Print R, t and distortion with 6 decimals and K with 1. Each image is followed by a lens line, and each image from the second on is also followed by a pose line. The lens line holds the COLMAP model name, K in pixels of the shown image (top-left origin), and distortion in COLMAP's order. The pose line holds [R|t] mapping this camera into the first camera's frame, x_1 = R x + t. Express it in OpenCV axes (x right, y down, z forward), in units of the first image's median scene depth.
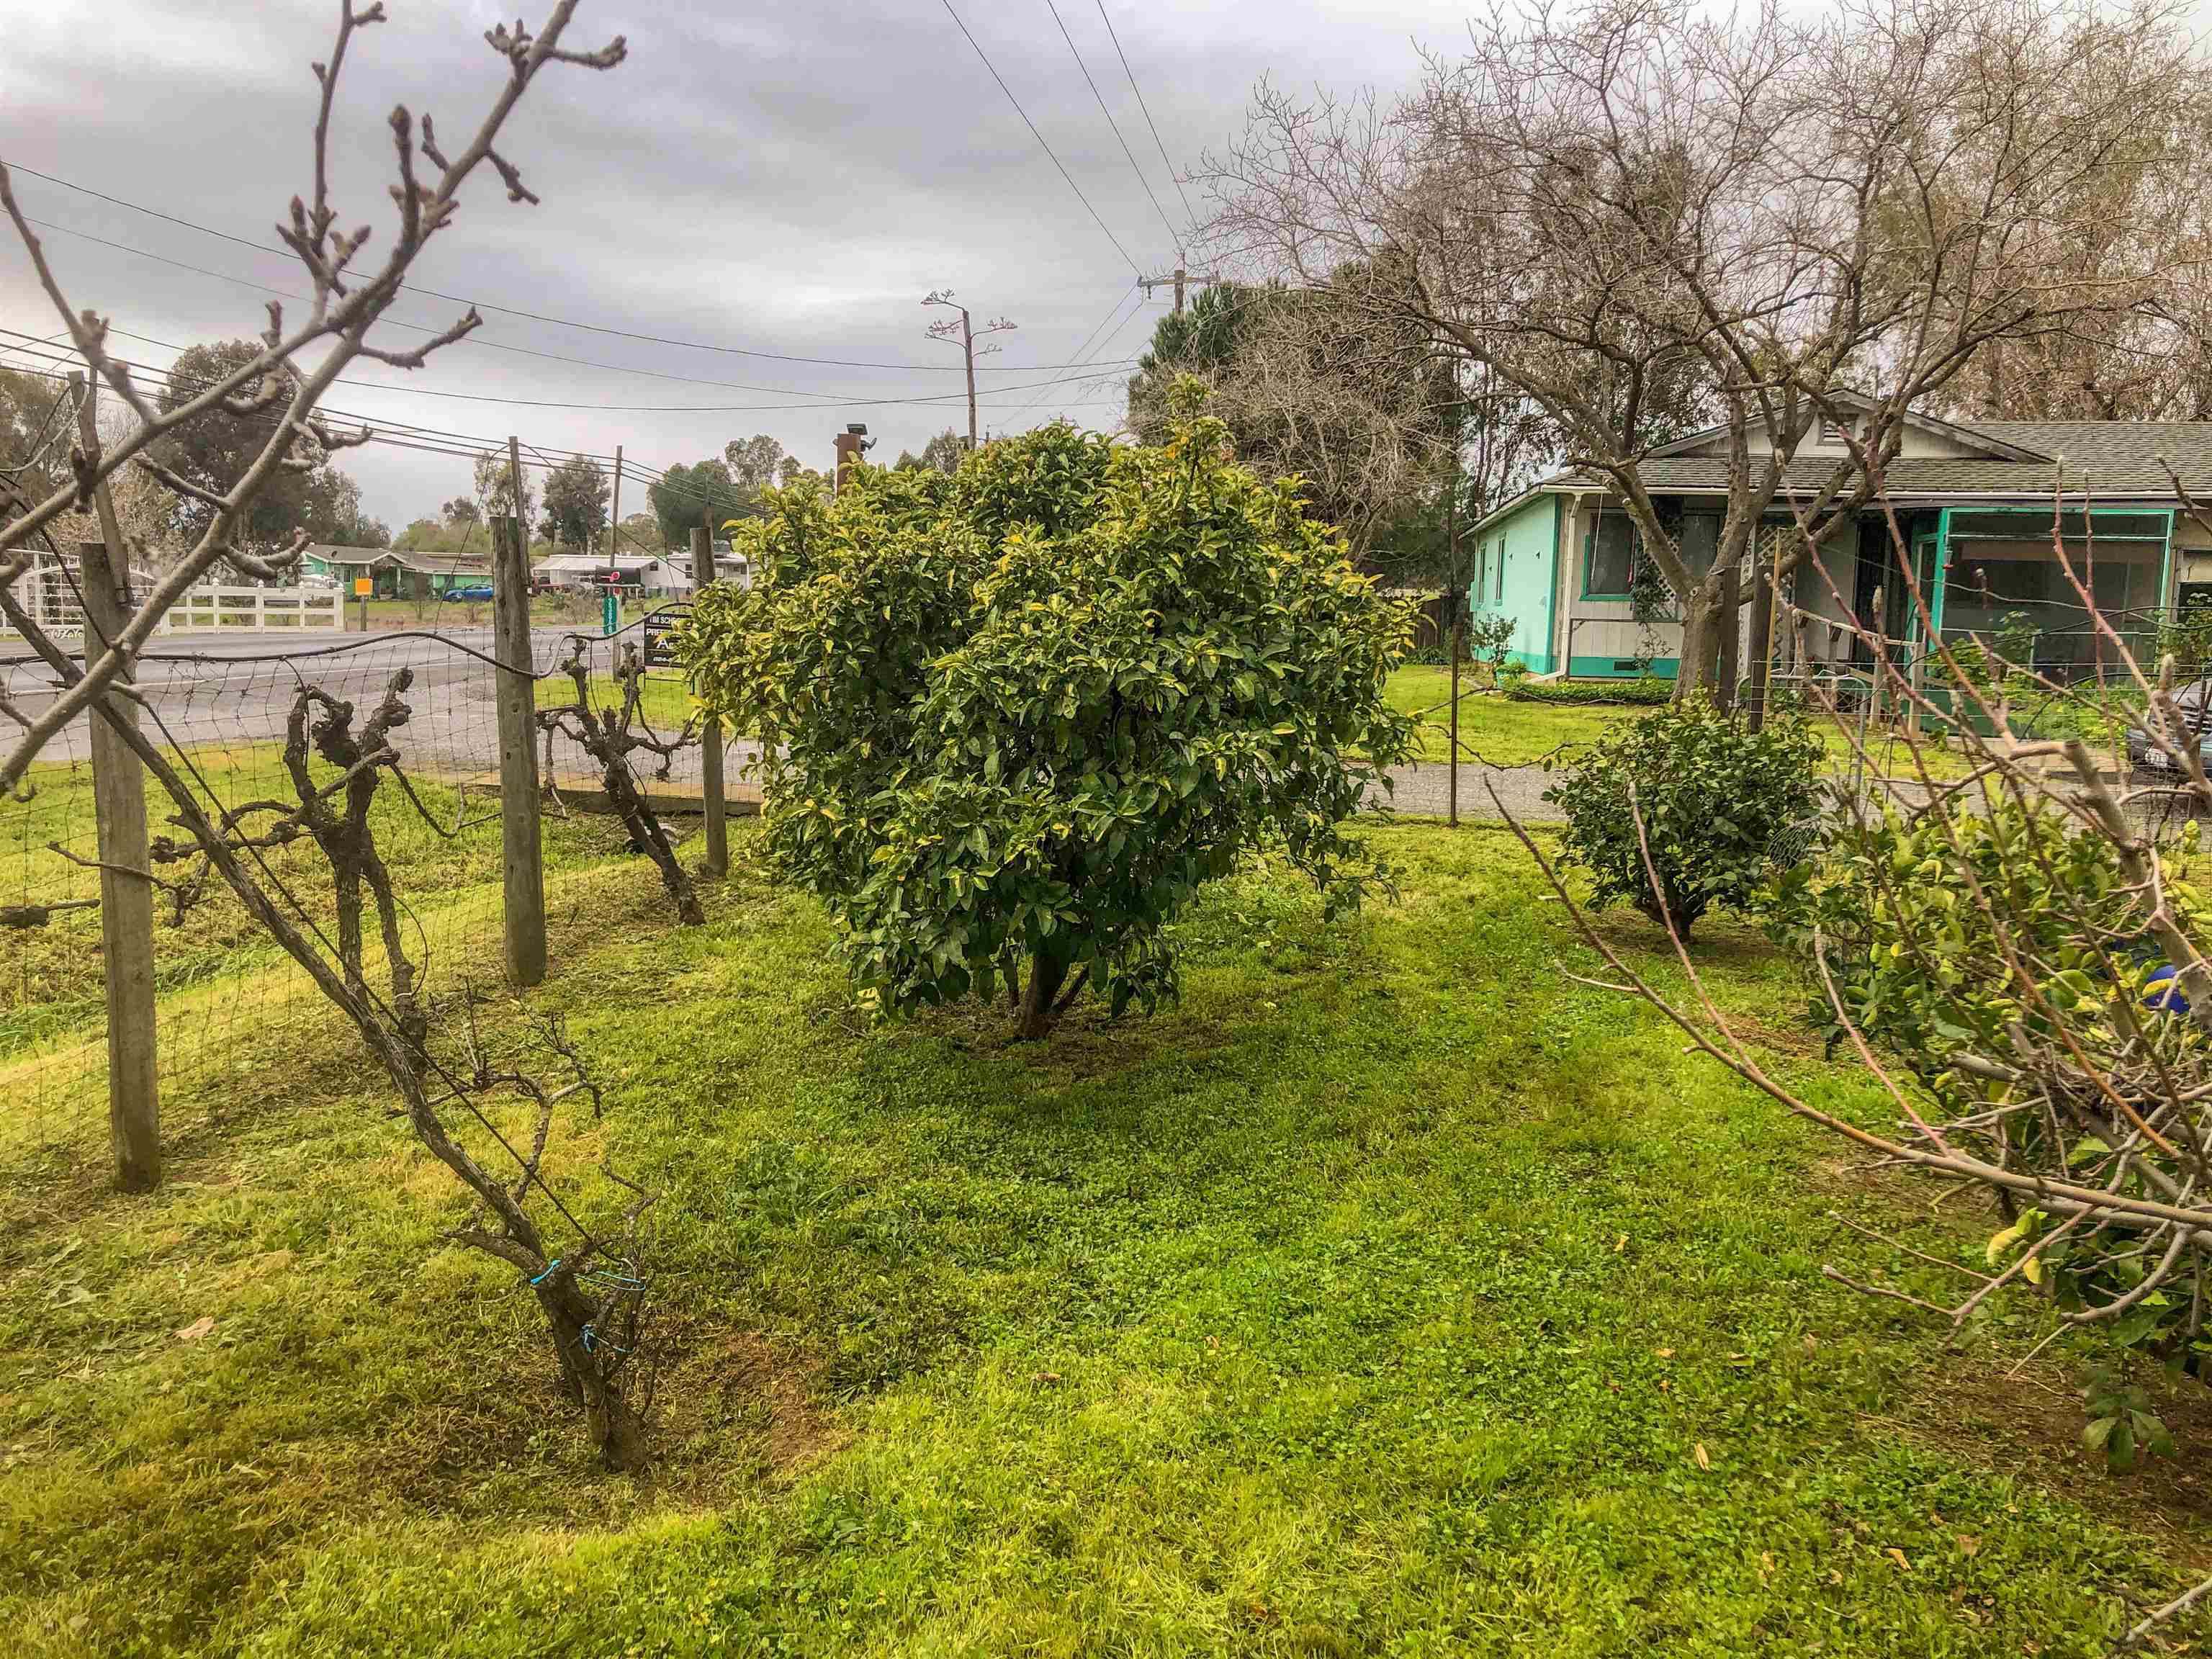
lens RADIAL K [[1834.5, 0, 1102.3], [0, 1834.5, 828.9], [0, 0, 1]] dist [0.035184, -0.022102]
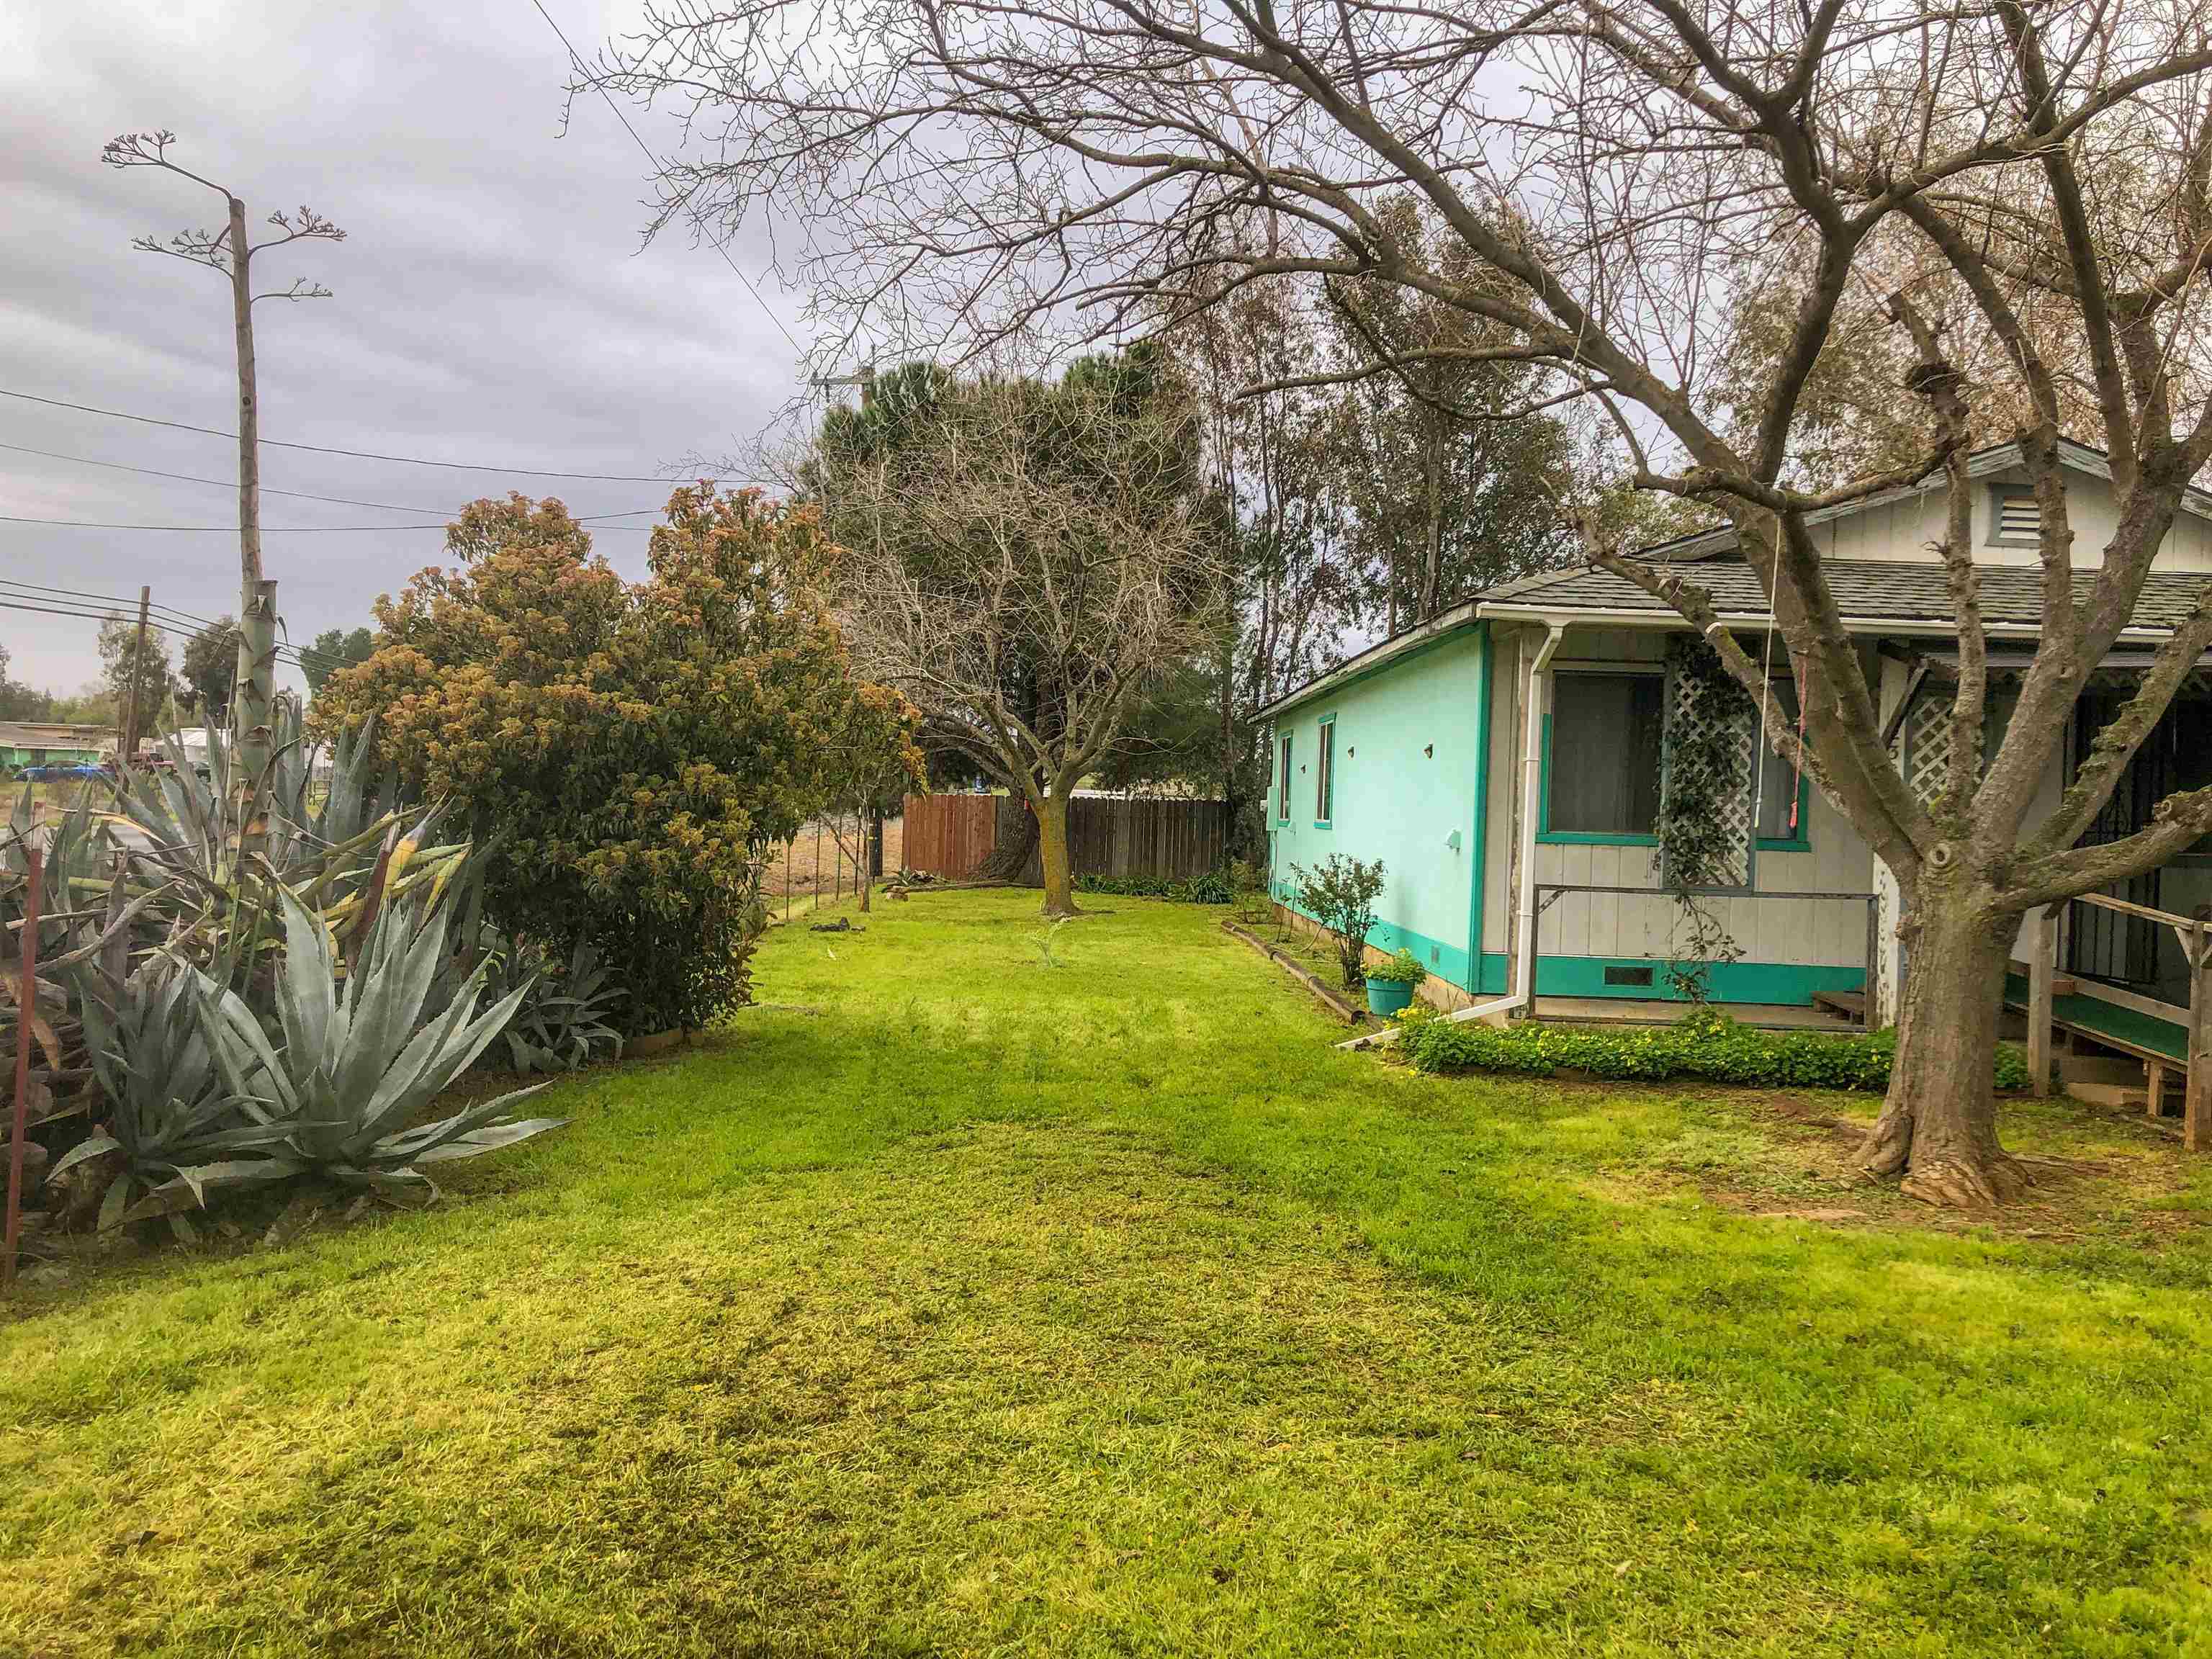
lens RADIAL K [[1834.5, 0, 1106.3], [0, 1834.5, 825.3], [0, 0, 1]] dist [0.035184, -0.022102]
pose [[0.990516, 0.010410, 0.137004, 0.042594], [0.003637, 0.994790, -0.101880, -0.043791], [-0.137350, 0.101412, 0.985317, 0.292498]]
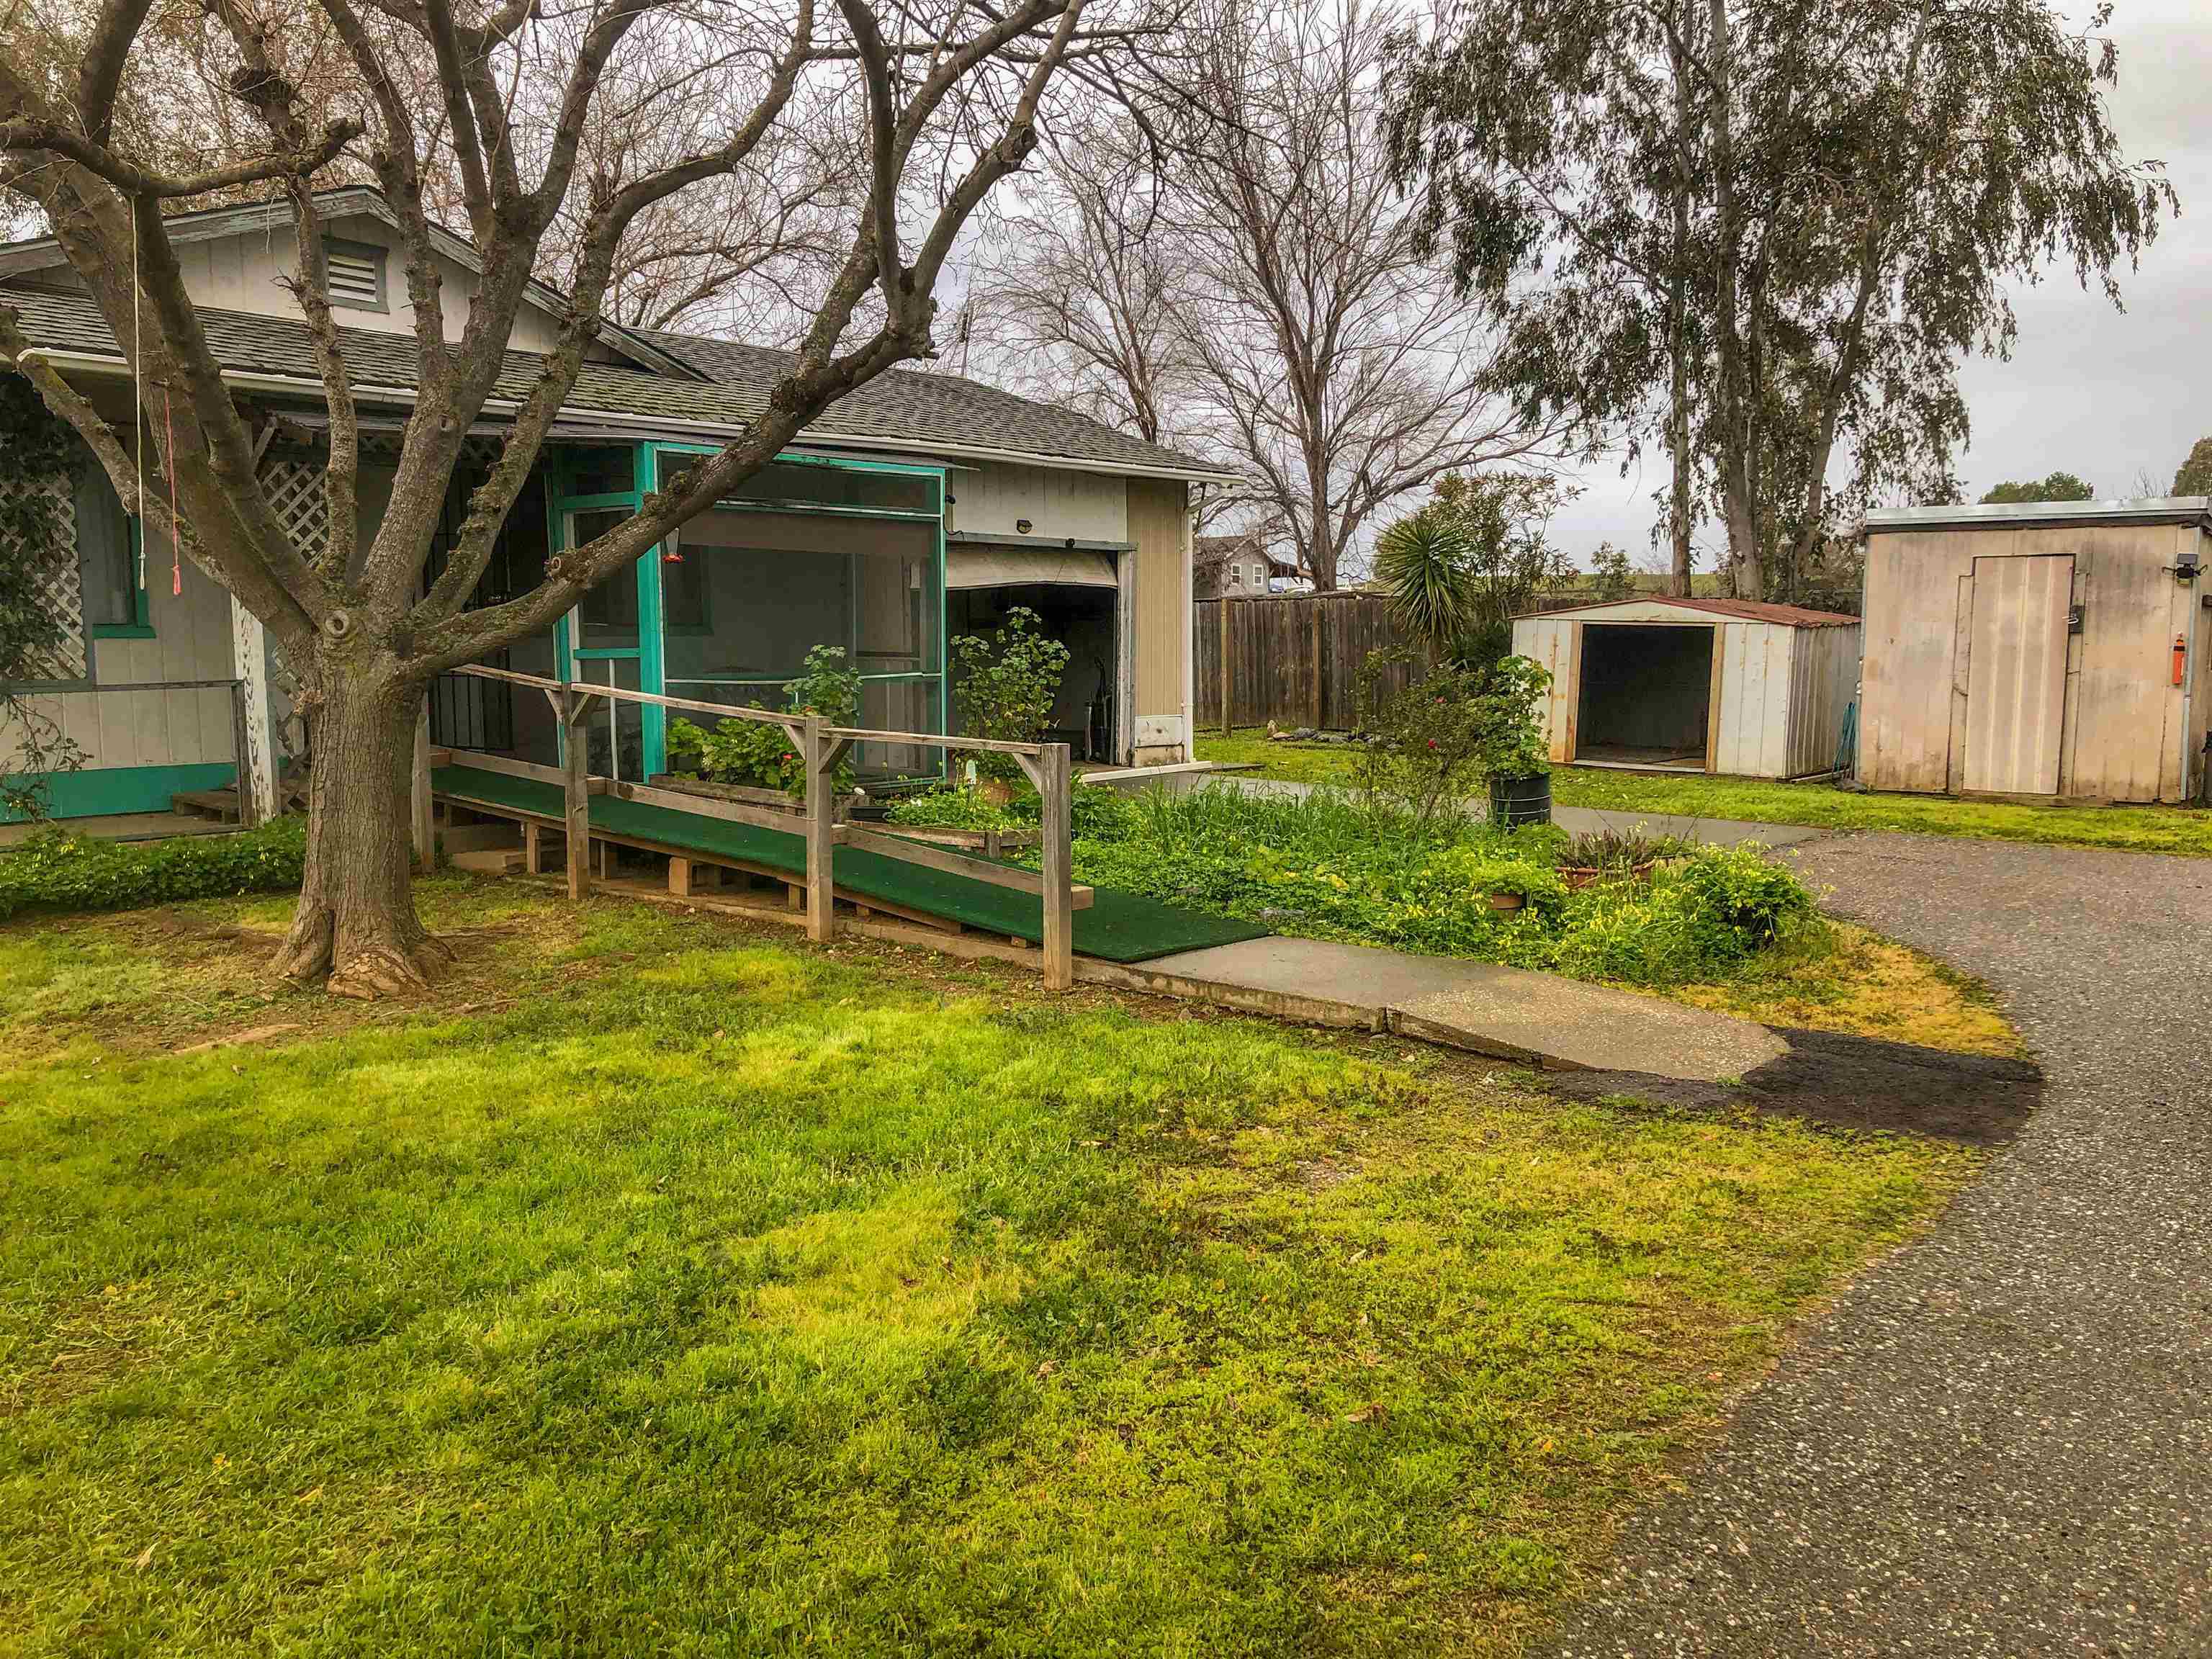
lens RADIAL K [[1834.5, 0, 1130.2], [0, 1834.5, 801.9], [0, 0, 1]] dist [0.035184, -0.022102]
pose [[0.530845, -0.108951, 0.840436, 0.045995], [0.120058, 0.991368, 0.052685, -0.043267], [-0.838922, 0.072934, 0.539343, 0.316332]]
